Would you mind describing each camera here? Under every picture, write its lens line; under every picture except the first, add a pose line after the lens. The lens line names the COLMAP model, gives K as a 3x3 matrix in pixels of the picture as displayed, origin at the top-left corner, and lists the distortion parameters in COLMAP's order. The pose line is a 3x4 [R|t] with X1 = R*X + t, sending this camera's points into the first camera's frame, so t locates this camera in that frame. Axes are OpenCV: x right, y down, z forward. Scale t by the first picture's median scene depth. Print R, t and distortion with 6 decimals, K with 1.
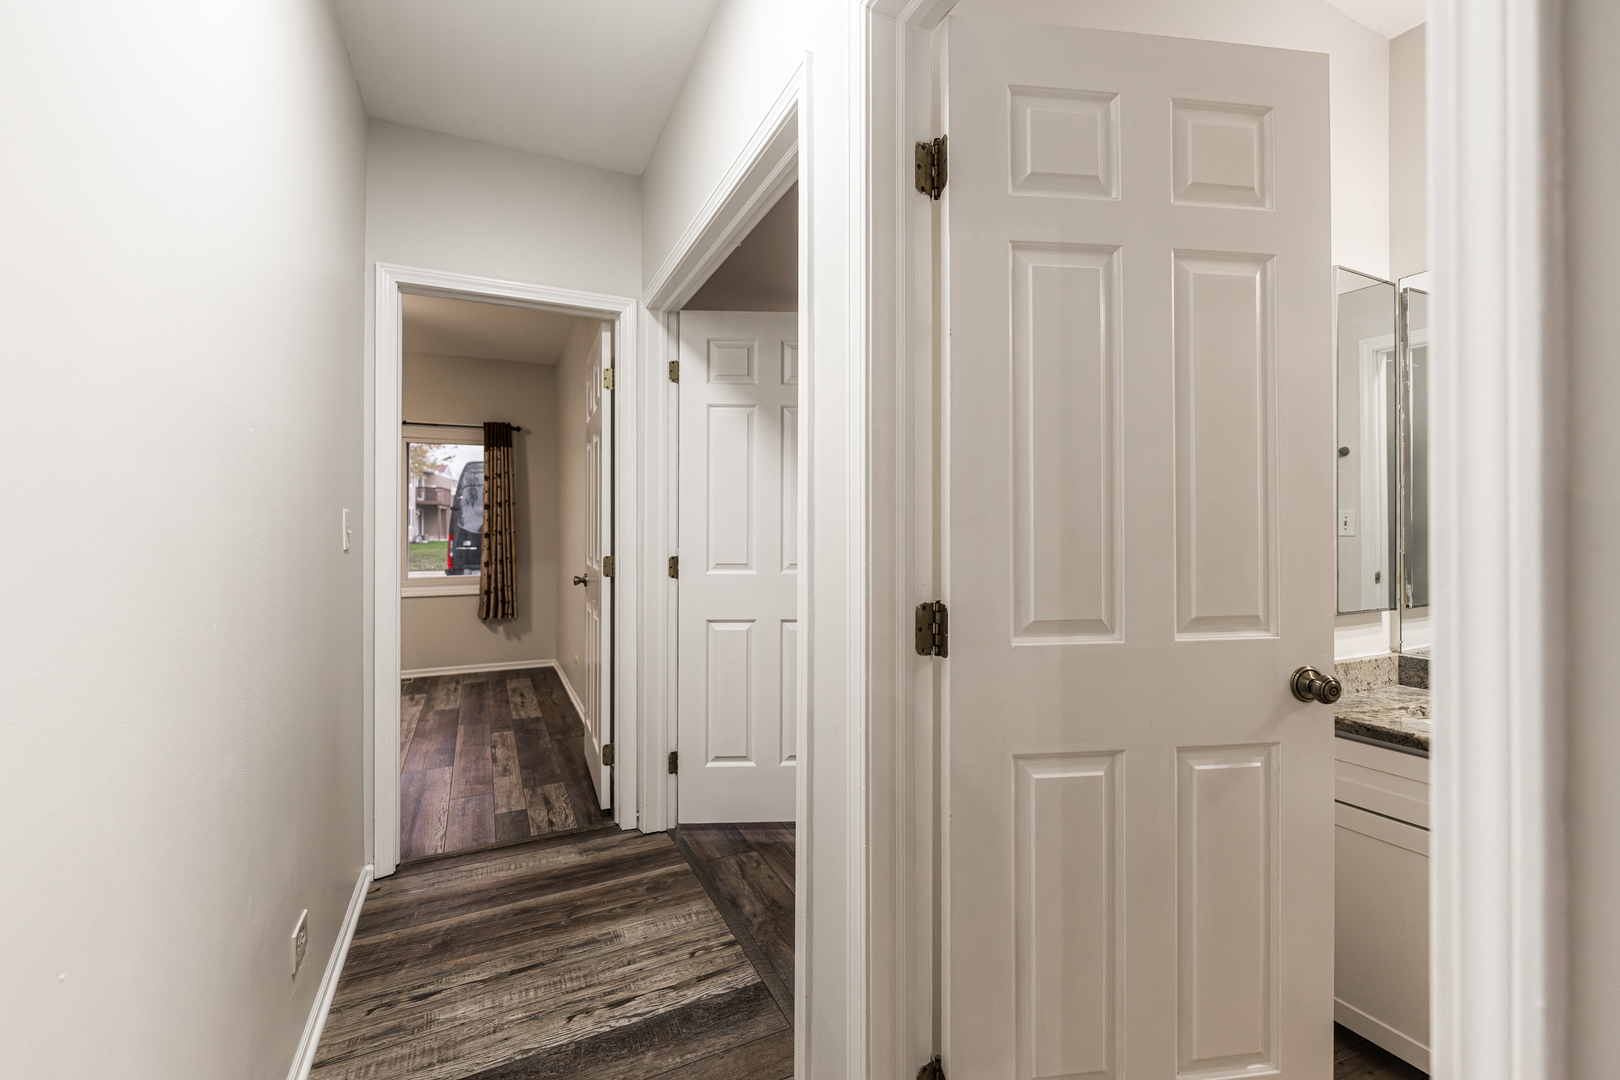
lens RADIAL K [[664.6, 0, 808.1], [0, 664.6, 530.9], [0, 0, 1]] dist [0.001474, -0.000198]
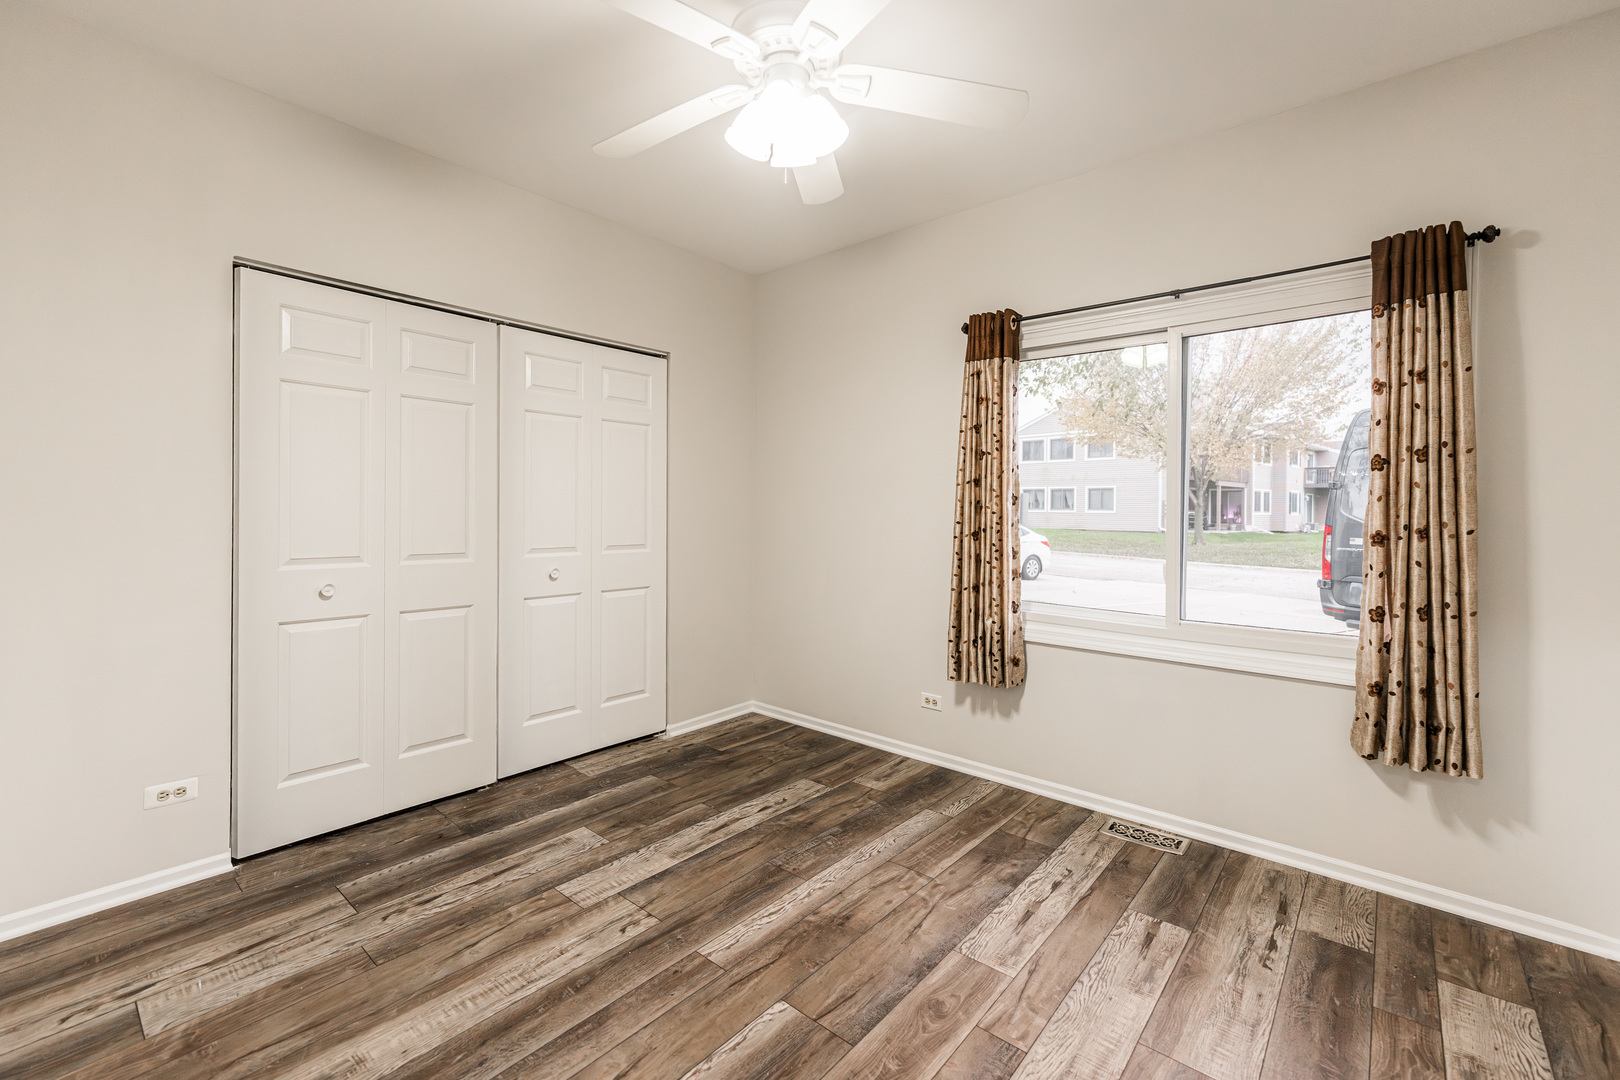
lens RADIAL K [[664.6, 0, 806.7], [0, 664.6, 516.1], [0, 0, 1]] dist [0.001474, -0.000198]
pose [[0.380632, 0.006741, -0.924702, -0.255438], [-0.008918, 0.999954, 0.003619, -0.004715], [0.924683, 0.006869, 0.380675, 0.551865]]
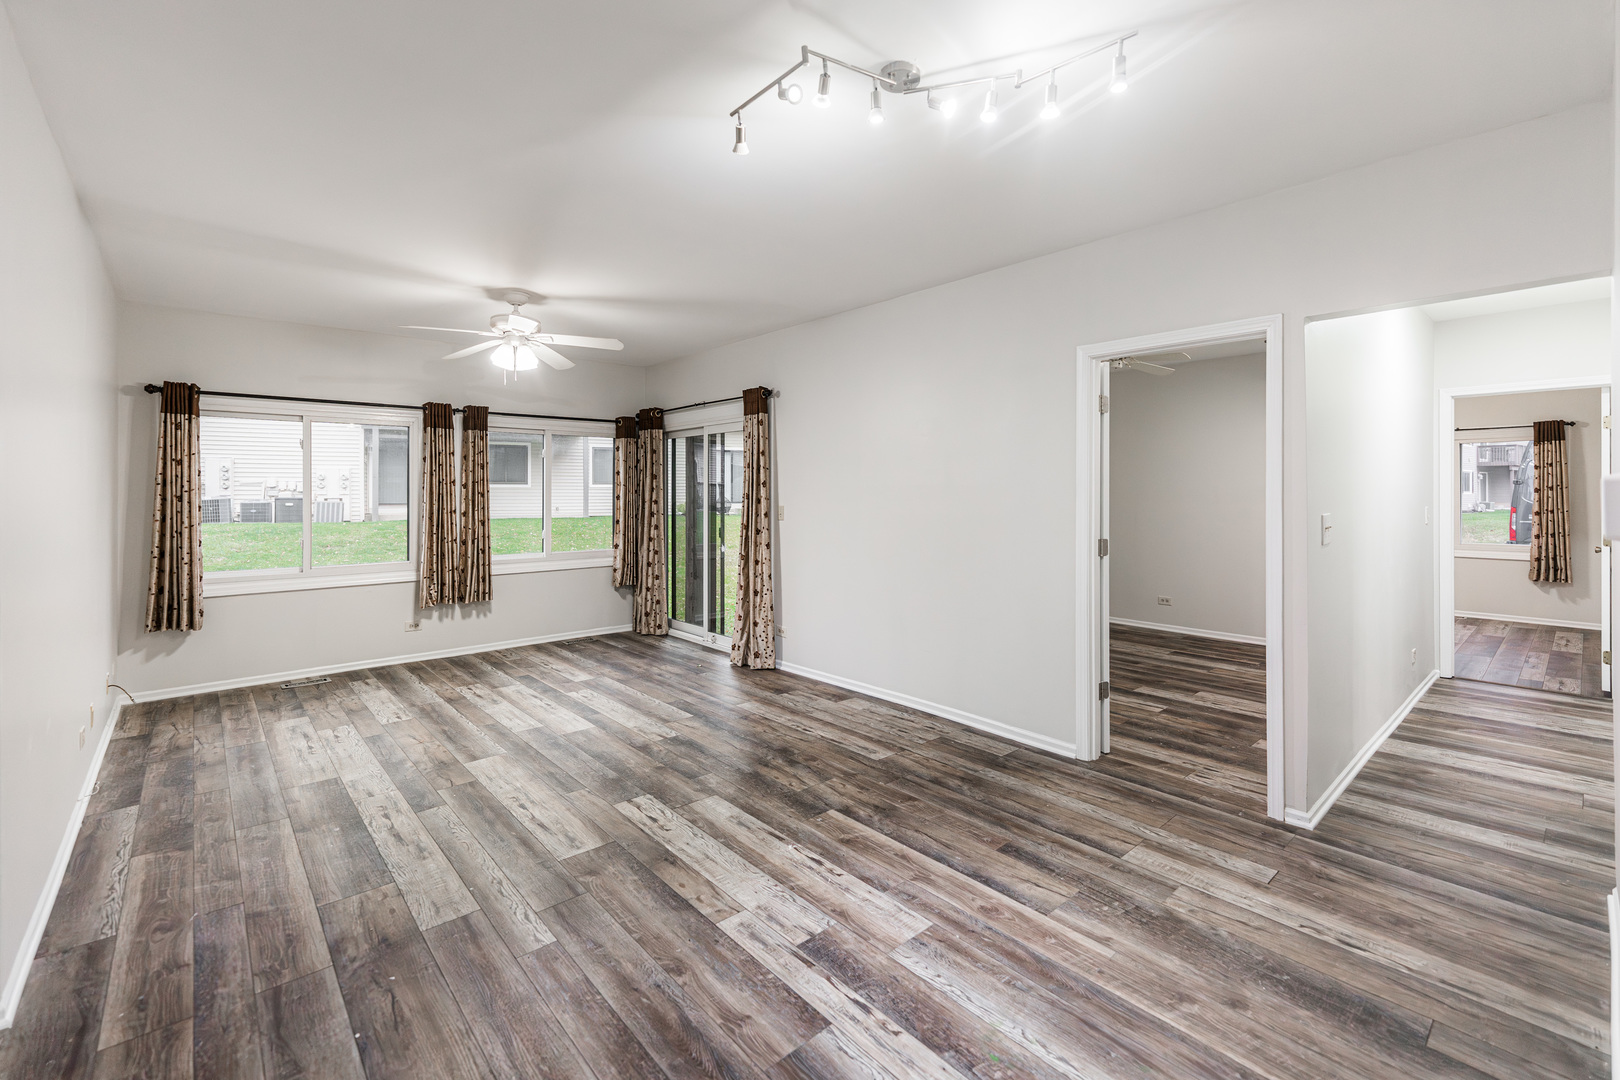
lens RADIAL K [[664.6, 0, 811.4], [0, 664.6, 489.8], [0, 0, 1]] dist [0.001474, -0.000198]
pose [[0.248284, -0.005992, -0.968669, 0.382274], [-0.001776, 0.999976, -0.006641, -0.026574], [0.968686, 0.003369, 0.248267, -0.617257]]
